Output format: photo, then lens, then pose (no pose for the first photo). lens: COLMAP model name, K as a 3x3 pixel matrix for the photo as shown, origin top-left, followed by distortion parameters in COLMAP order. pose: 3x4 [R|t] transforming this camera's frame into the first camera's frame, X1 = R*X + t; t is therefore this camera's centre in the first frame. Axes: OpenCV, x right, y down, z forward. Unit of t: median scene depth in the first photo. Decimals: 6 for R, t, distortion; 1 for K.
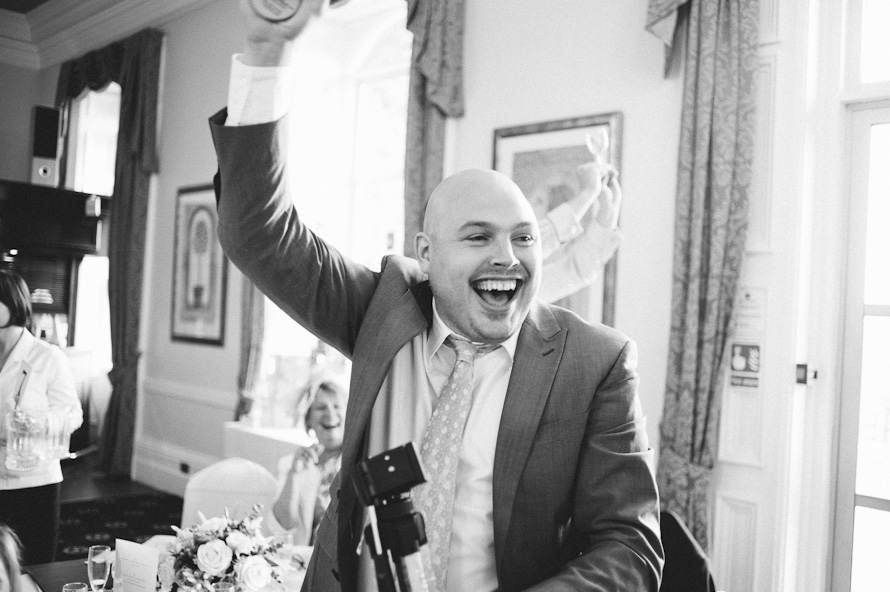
lens RADIAL K [[902.2, 0, 445.0], [0, 902.2, 296.0], [0, 0, 1]] dist [-0.100502, 0.137542]
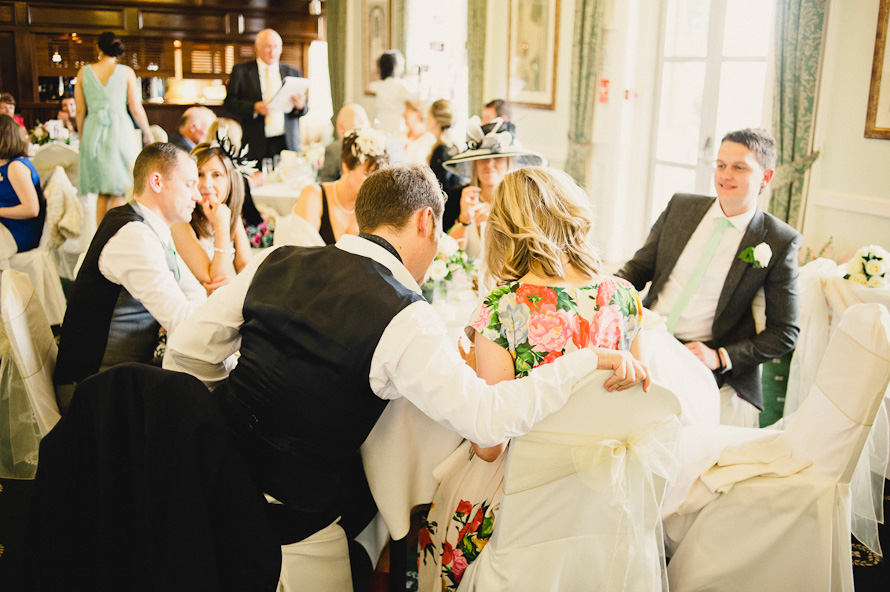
lens RADIAL K [[902.2, 0, 445.0], [0, 902.2, 296.0], [0, 0, 1]] dist [-0.100502, 0.137542]
pose [[0.955585, 0.053888, -0.289747, 0.579841], [0.016585, 0.971751, 0.235426, 0.046807], [0.294249, -0.229775, 0.927697, -0.945220]]
